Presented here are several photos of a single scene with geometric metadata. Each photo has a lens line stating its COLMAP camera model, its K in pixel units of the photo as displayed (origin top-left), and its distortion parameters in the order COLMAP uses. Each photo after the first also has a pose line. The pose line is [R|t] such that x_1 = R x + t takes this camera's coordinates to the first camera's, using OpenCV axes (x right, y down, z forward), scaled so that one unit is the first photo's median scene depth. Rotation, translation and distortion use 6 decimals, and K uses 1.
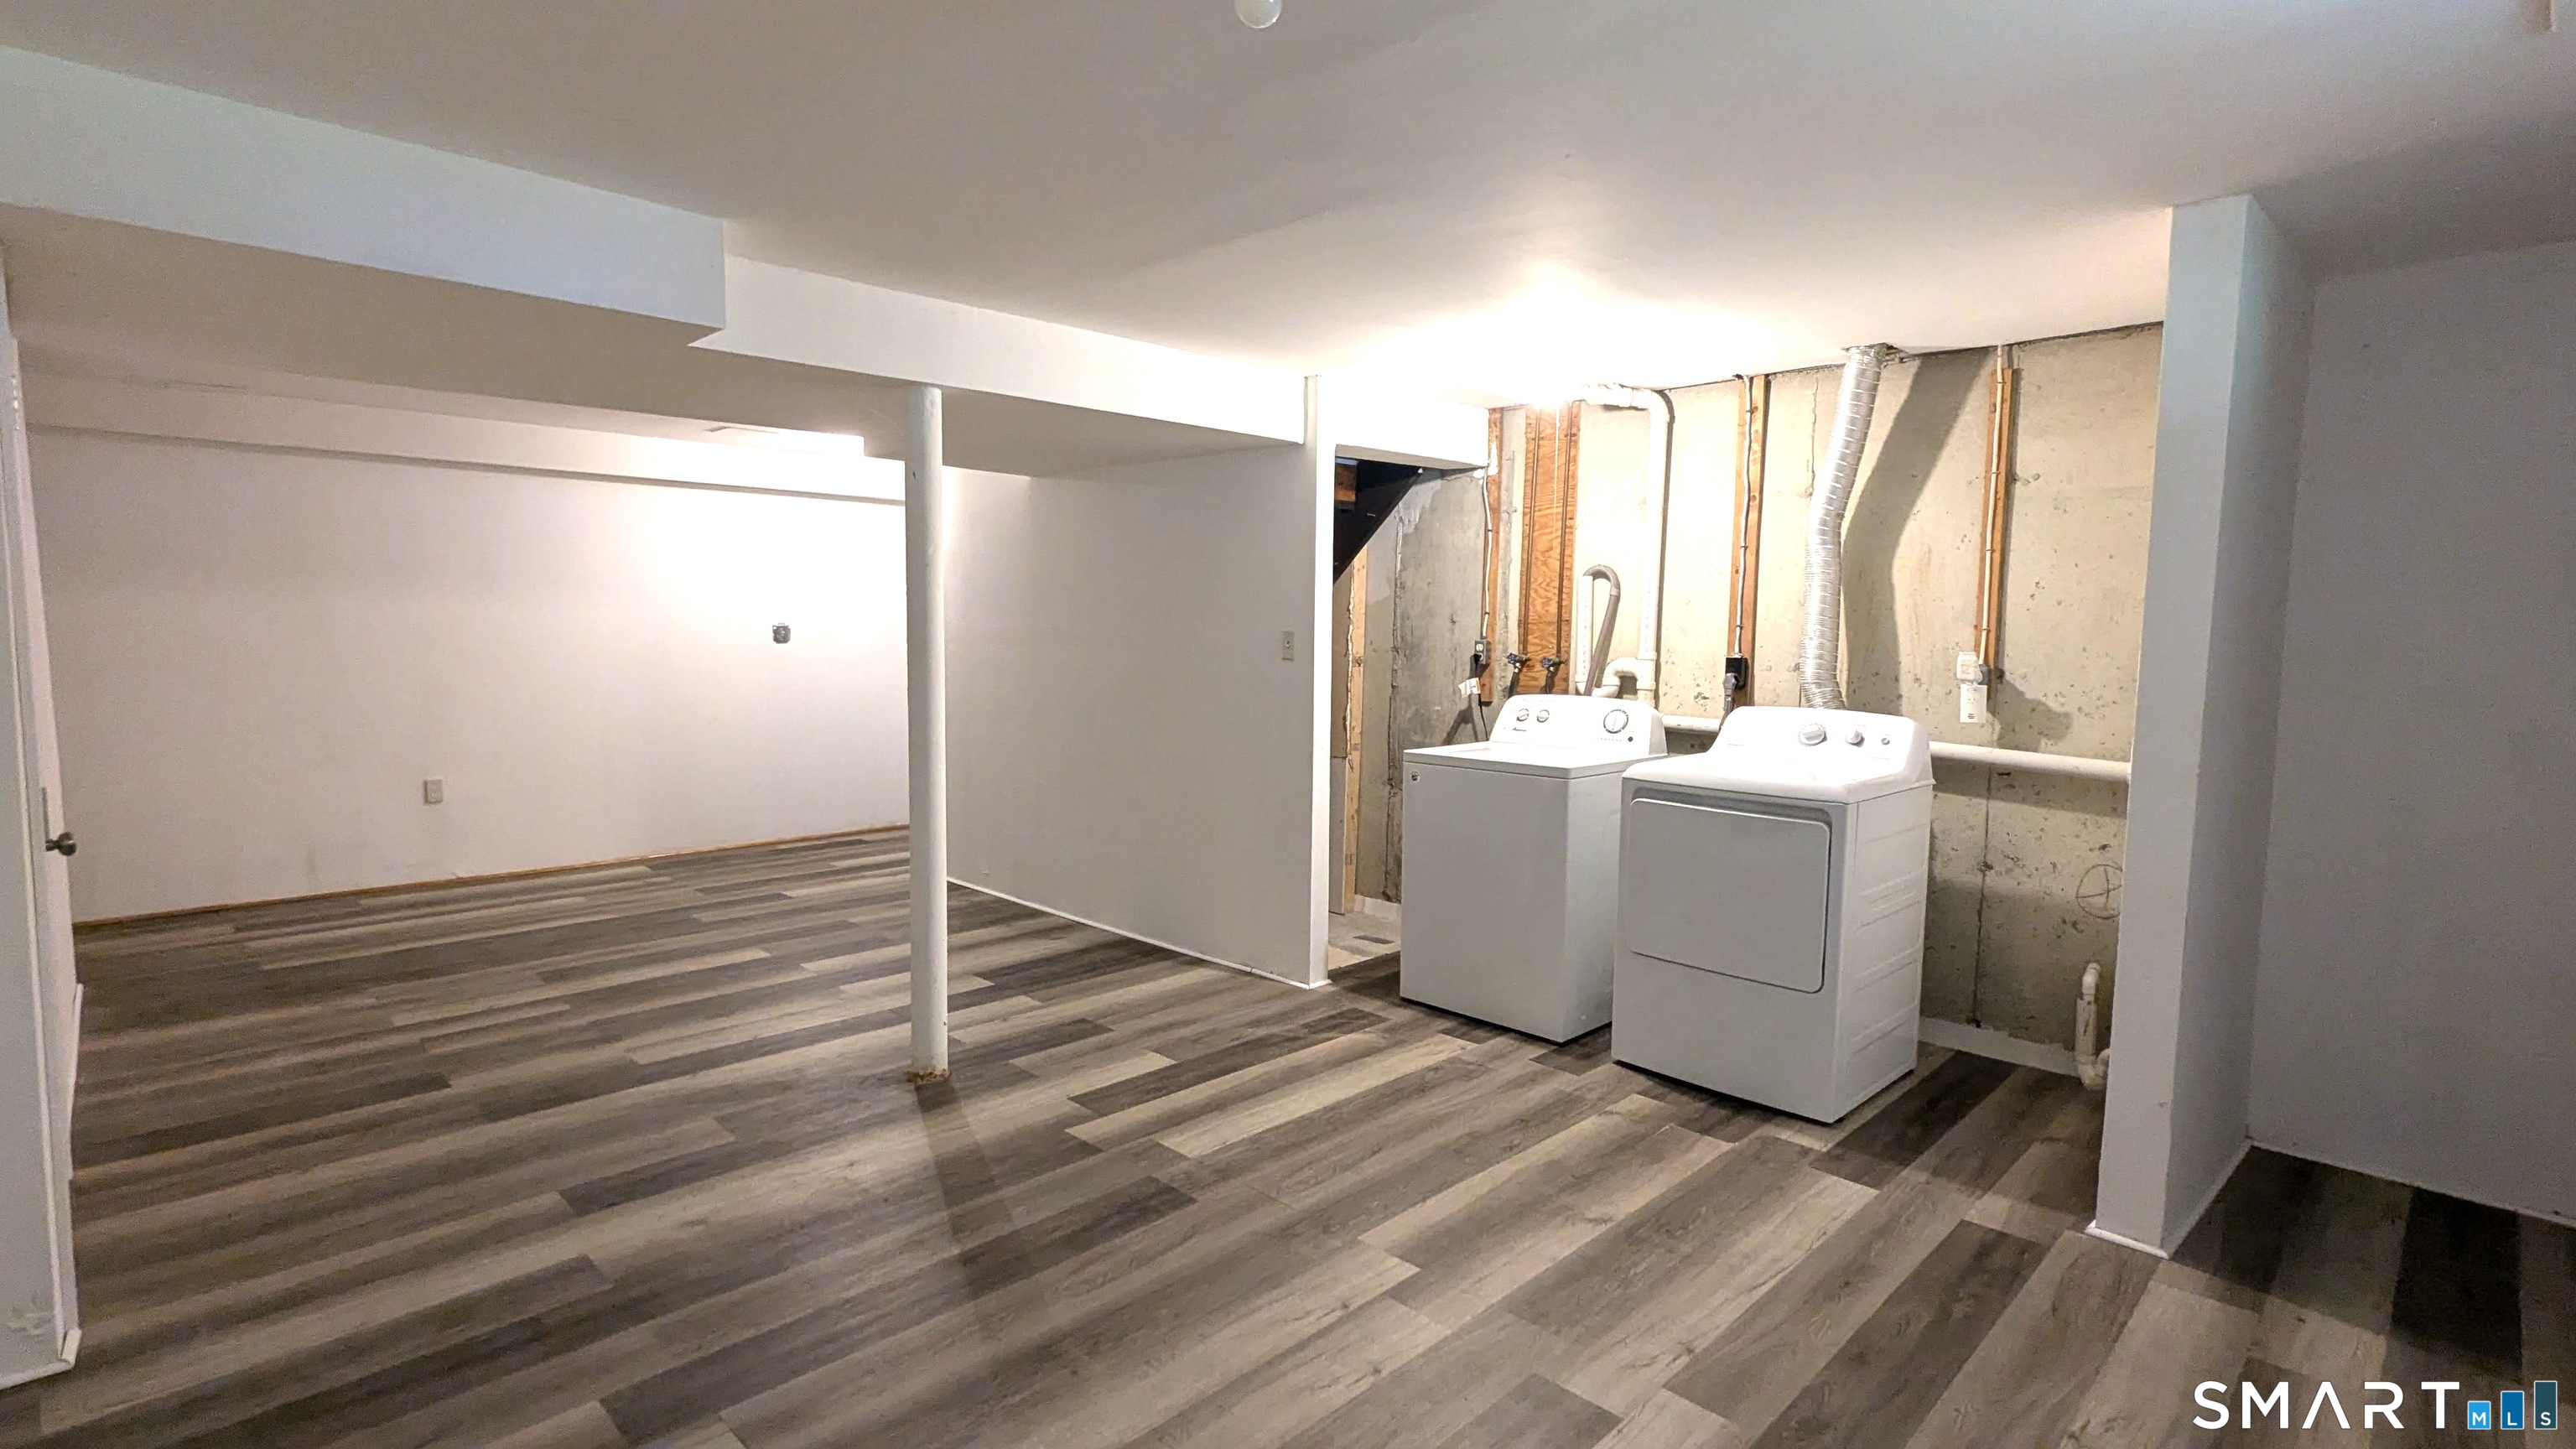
lens RADIAL K [[1202.9, 0, 1287.5], [0, 1202.9, 730.5], [0, 0, 1]] dist [0.014315, -0.000320]
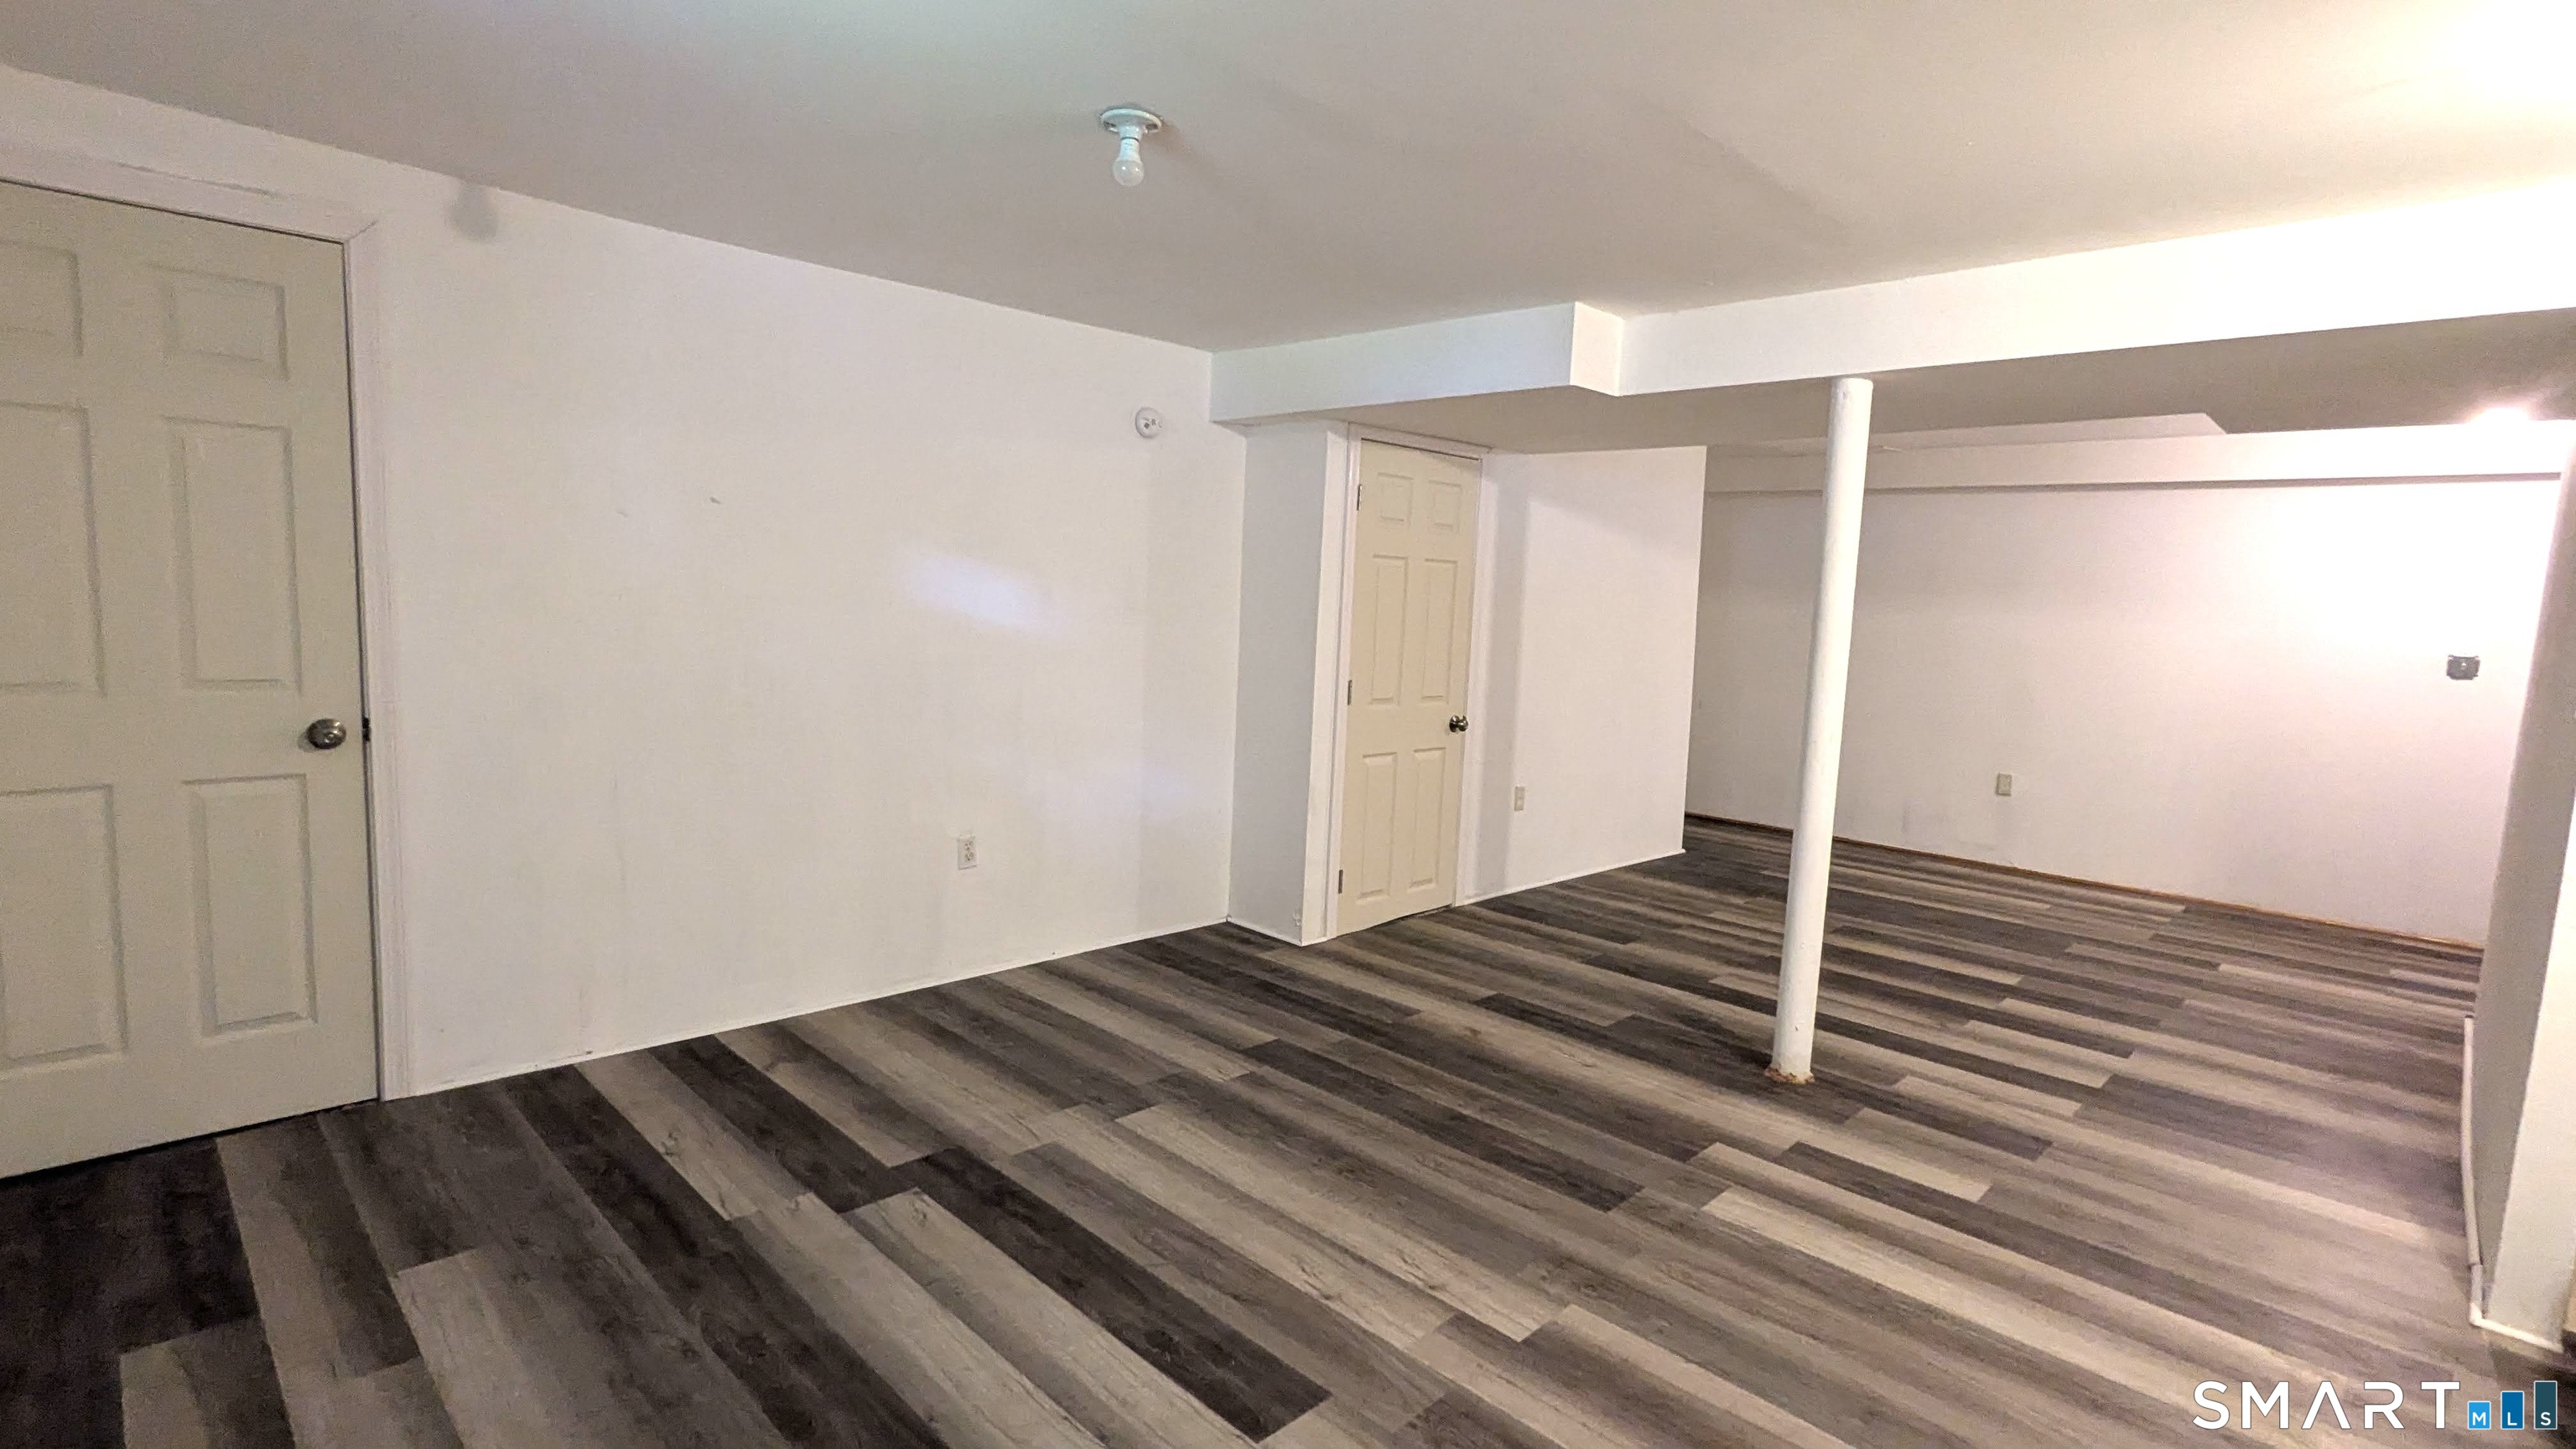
lens RADIAL K [[1202.9, 0, 1288.0], [0, 1202.9, 718.8], [0, 0, 1]] dist [0.014315, -0.000320]
pose [[0.013386, 0.092273, -0.995644, 0.694204], [-0.132534, 0.987111, 0.089701, -0.039512], [0.991088, 0.130756, 0.025443, 0.559861]]
